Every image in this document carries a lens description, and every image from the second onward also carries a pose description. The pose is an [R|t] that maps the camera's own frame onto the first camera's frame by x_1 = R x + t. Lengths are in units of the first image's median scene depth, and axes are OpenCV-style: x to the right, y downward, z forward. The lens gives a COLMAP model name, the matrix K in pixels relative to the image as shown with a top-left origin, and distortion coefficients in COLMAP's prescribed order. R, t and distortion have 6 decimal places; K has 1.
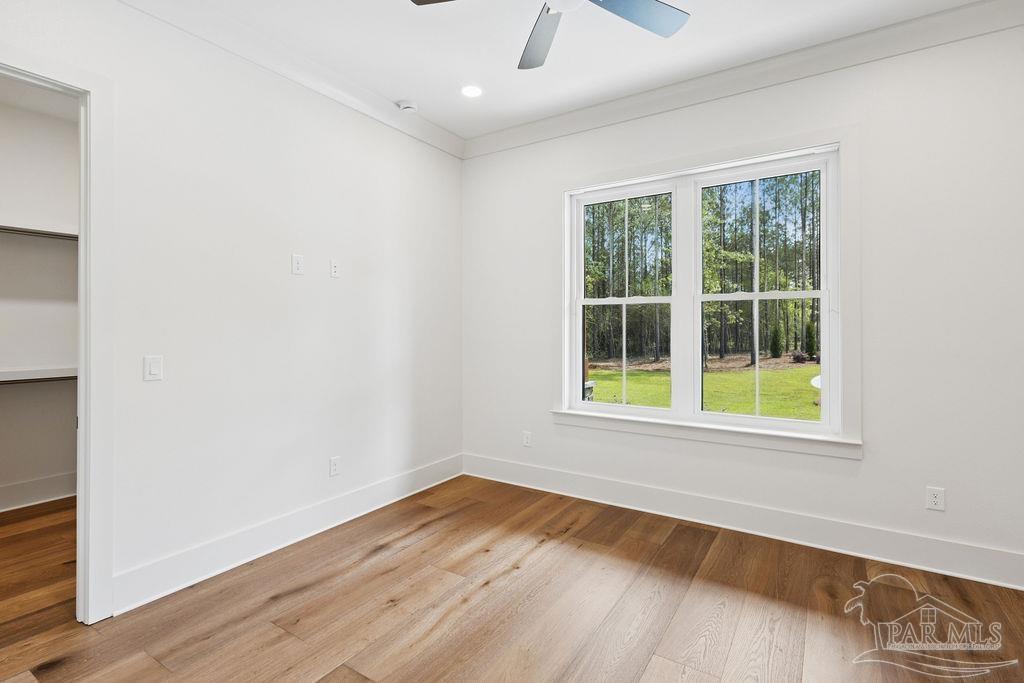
lens RADIAL K [[485.3, 0, 510.9], [0, 485.3, 324.1], [0, 0, 1]] dist [-0.000120, -0.000251]
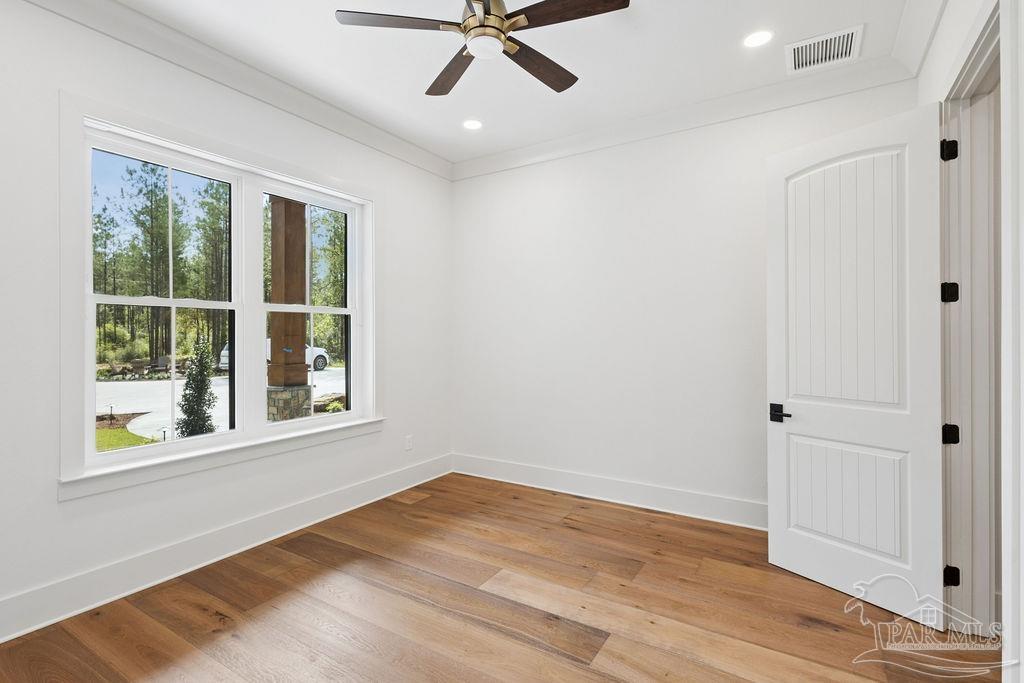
lens RADIAL K [[484.4, 0, 512.1], [0, 484.4, 335.4], [0, 0, 1]] dist [-0.000677, -0.000396]
pose [[-0.022308, -0.000083, 0.999751, -0.616816], [-0.005045, 0.999987, -0.000029, -0.000203], [-0.999738, -0.005045, -0.022309, 0.568106]]
